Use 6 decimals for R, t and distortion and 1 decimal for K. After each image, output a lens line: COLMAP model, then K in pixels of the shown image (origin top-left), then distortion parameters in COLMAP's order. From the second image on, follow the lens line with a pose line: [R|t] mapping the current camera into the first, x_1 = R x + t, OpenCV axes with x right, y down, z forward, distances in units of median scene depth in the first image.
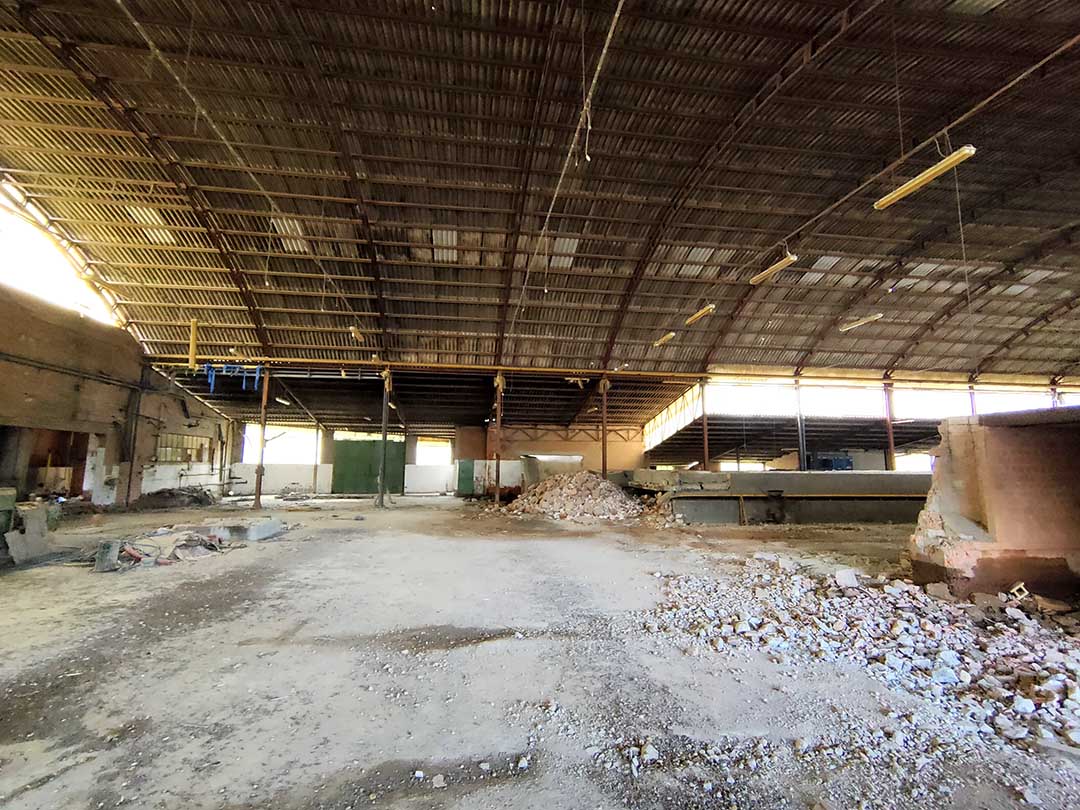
lens RADIAL K [[512.8, 0, 537.1], [0, 512.8, 392.0], [0, 0, 1]] dist [0.012155, -0.005097]
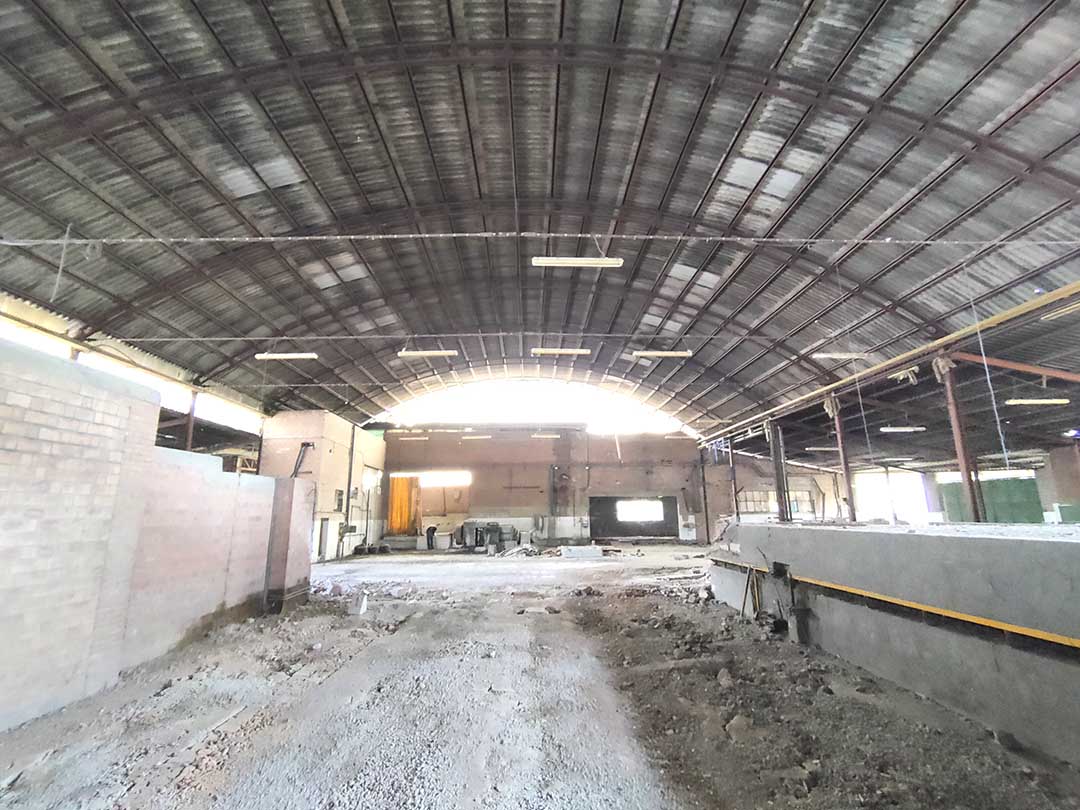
lens RADIAL K [[512.8, 0, 537.1], [0, 512.8, 392.0], [0, 0, 1]] dist [0.012155, -0.005097]
pose [[-0.142863, -0.230240, -0.962590, 0.269031], [0.149435, 0.956399, -0.250938, 0.032031], [0.978396, -0.179694, -0.102228, 0.232933]]
